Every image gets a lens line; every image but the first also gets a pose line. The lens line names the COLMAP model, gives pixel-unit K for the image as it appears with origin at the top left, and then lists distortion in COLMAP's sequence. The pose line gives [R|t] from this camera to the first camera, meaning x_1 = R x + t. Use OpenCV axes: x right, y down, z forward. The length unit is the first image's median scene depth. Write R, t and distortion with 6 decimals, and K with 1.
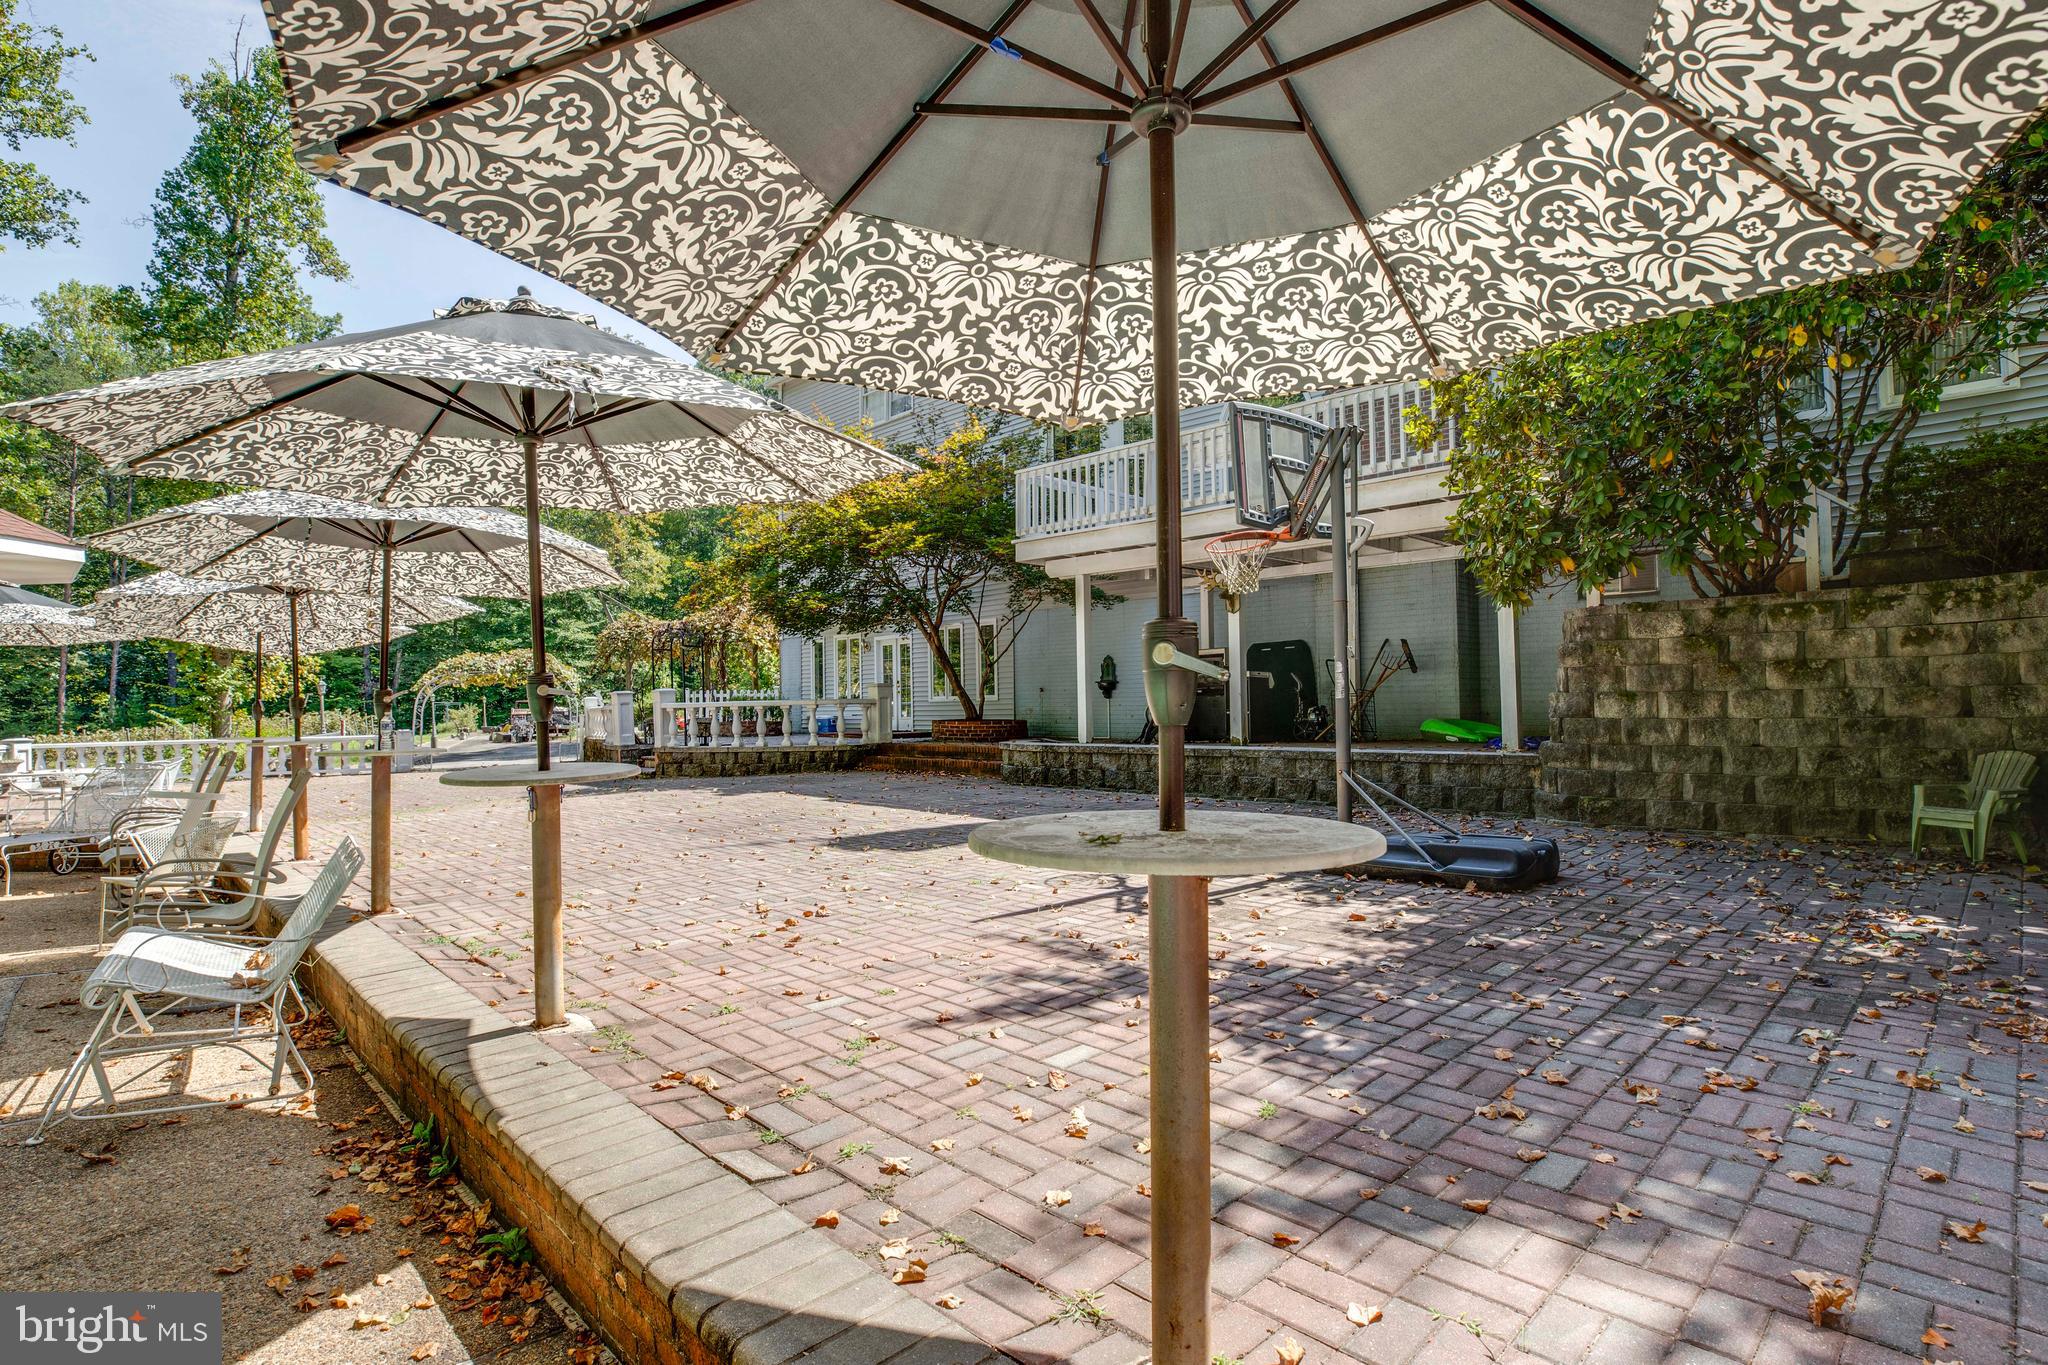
lens RADIAL K [[1060.1, 0, 1020.5], [0, 1060.1, 669.5], [0, 0, 1]] dist [-0.033144, -0.000770]
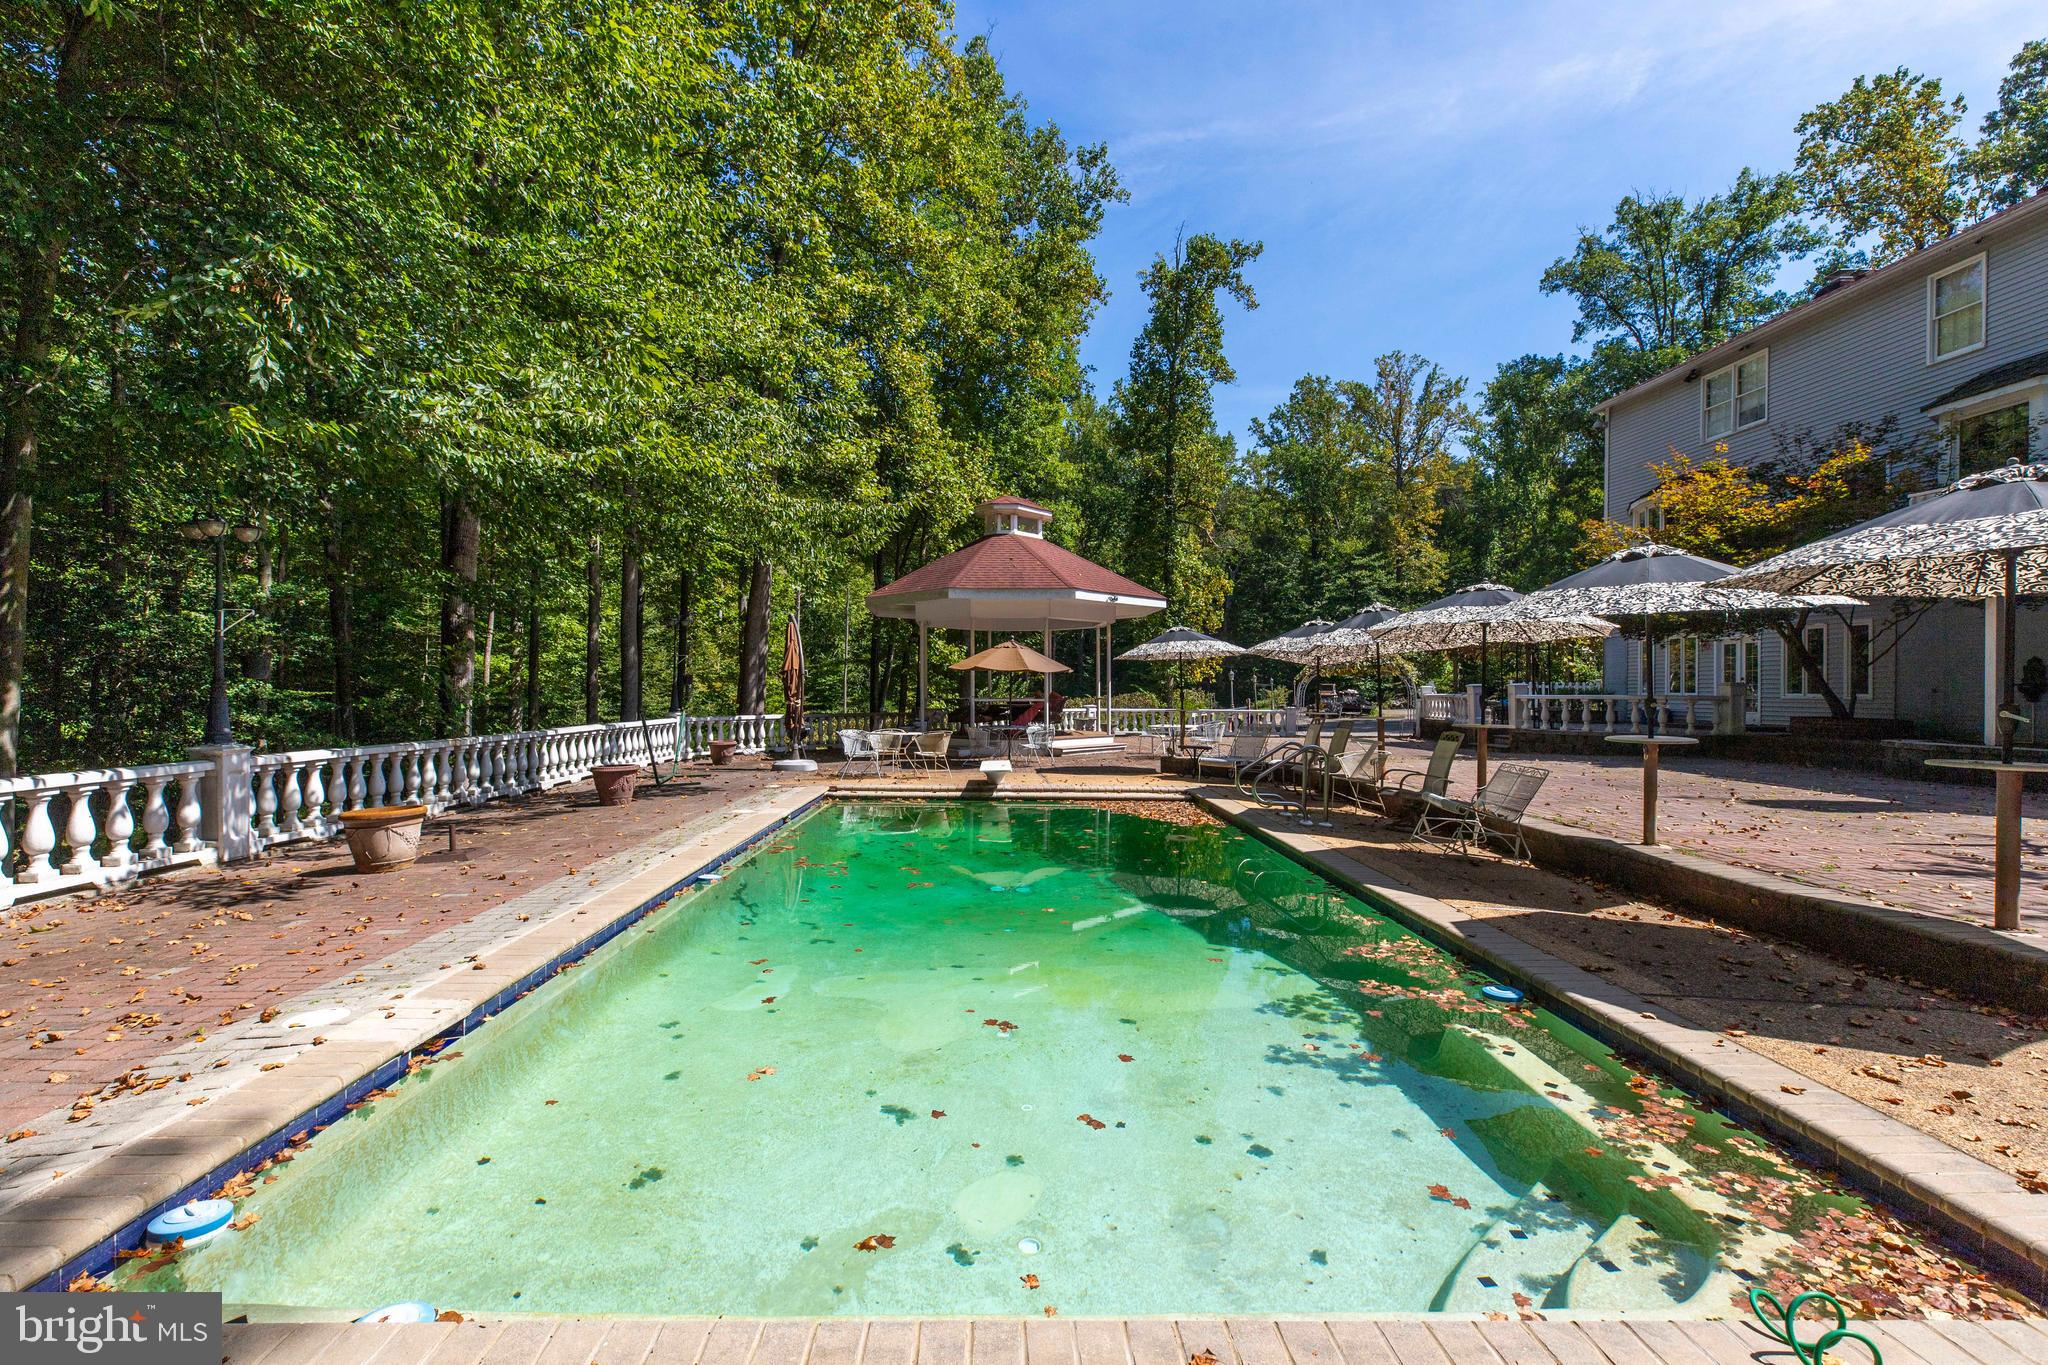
lens RADIAL K [[933.2, 0, 998.9], [0, 933.2, 684.6], [0, 0, 1]] dist [-0.020017, 0.002230]
pose [[0.719517, 0.016265, -0.694285, -0.011561], [0.004201, 0.999605, 0.027772, -0.014118], [0.694462, -0.022899, 0.719165, -0.240074]]
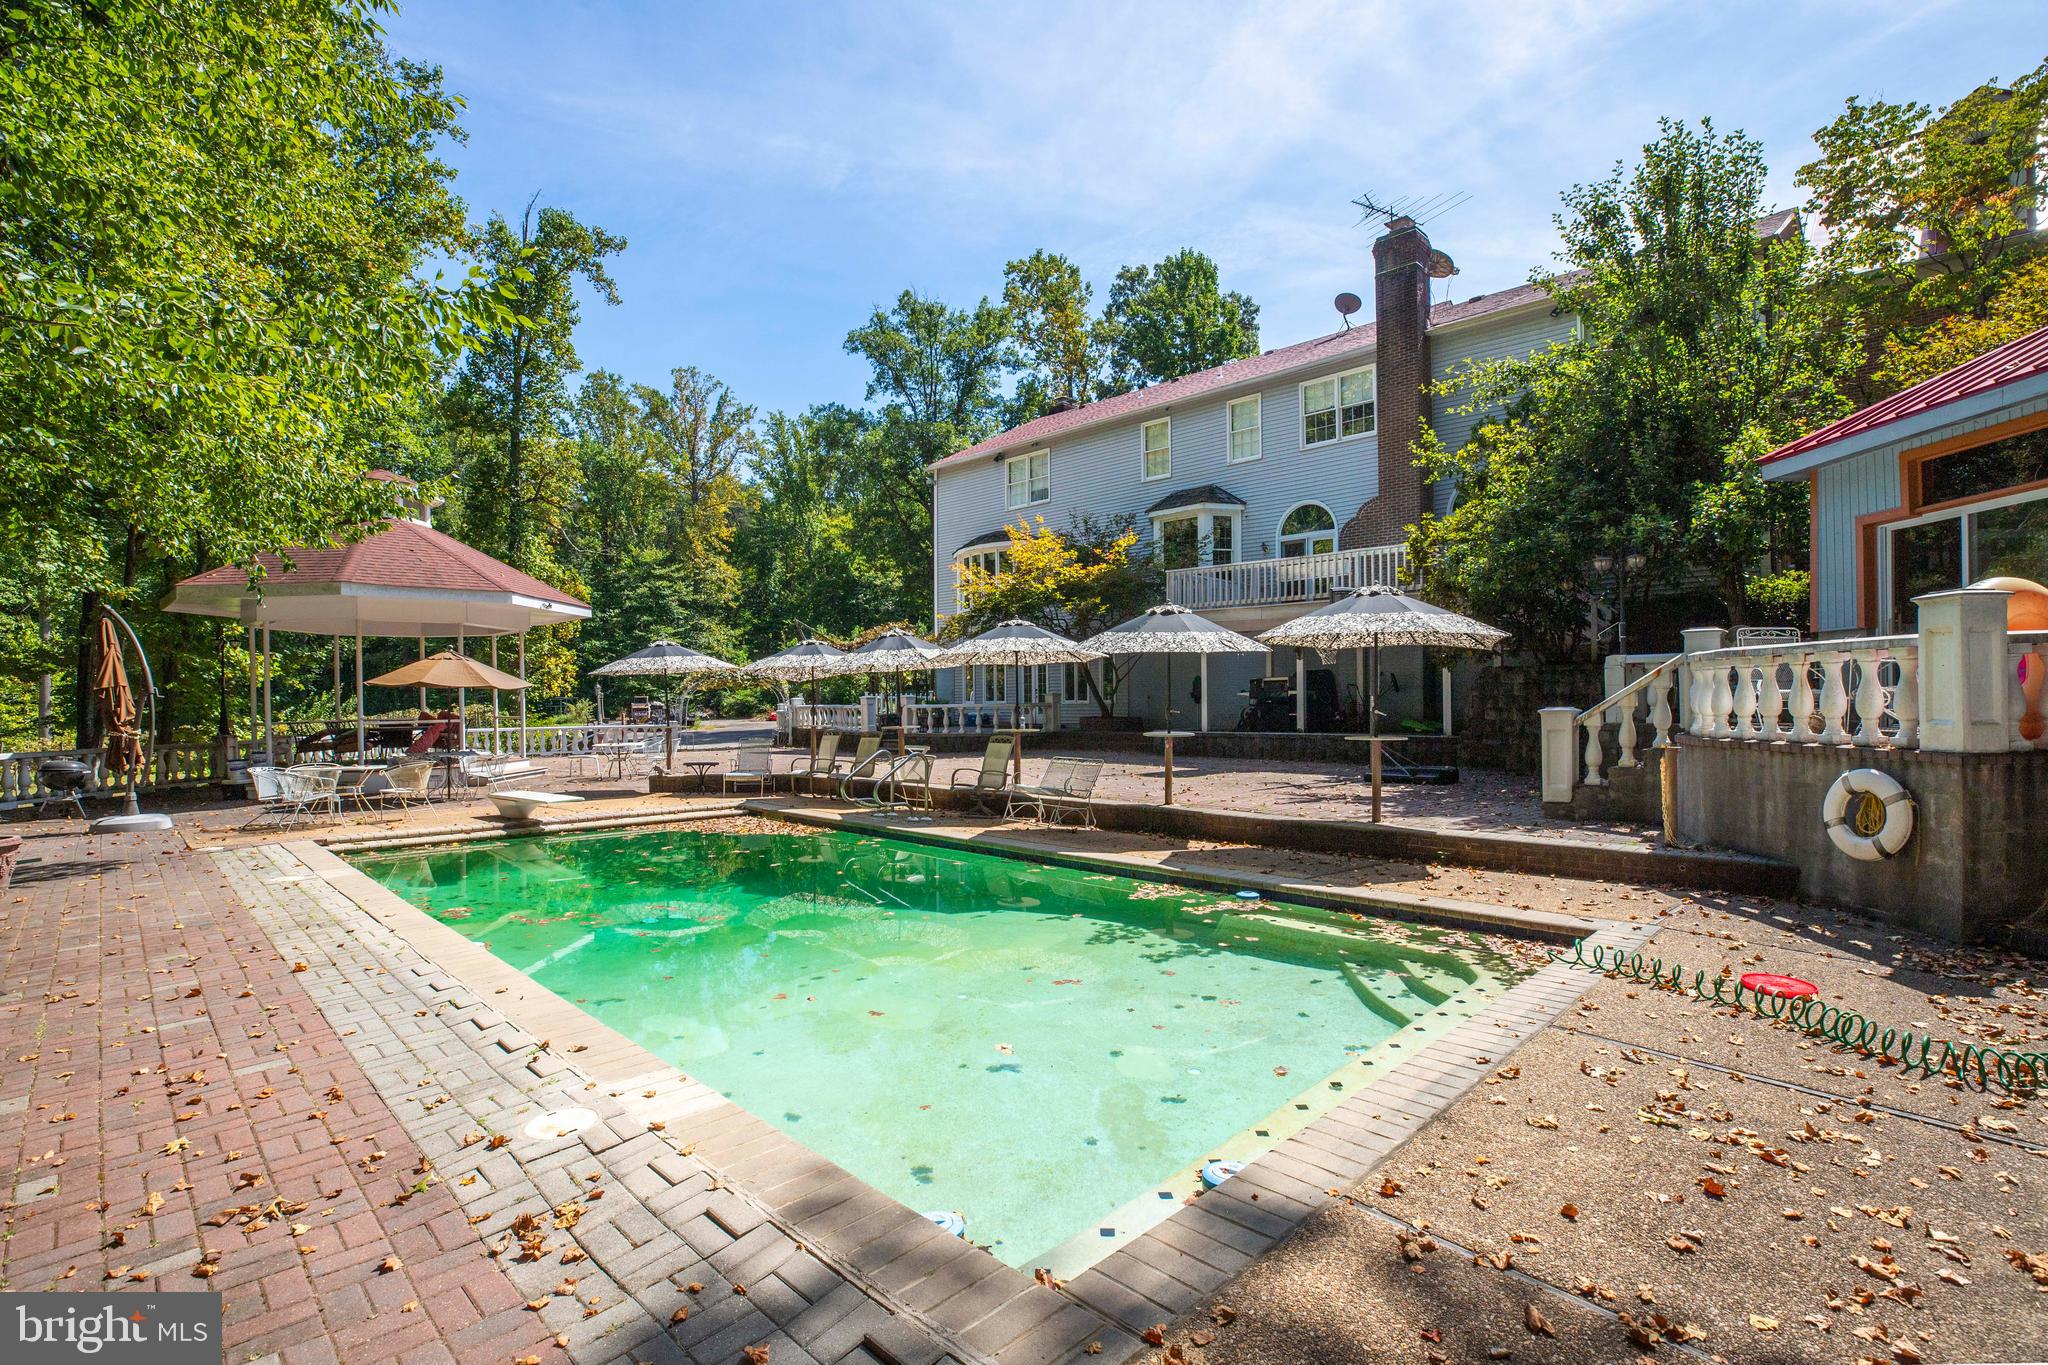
lens RADIAL K [[933.2, 0, 1079.0], [0, 933.2, 671.7], [0, 0, 1]] dist [-0.020017, 0.002230]
pose [[0.999315, 0.007721, 0.036200, -0.141812], [-0.007743, 0.999970, 0.000457, -0.018581], [-0.036195, -0.000737, 0.999344, -0.350044]]
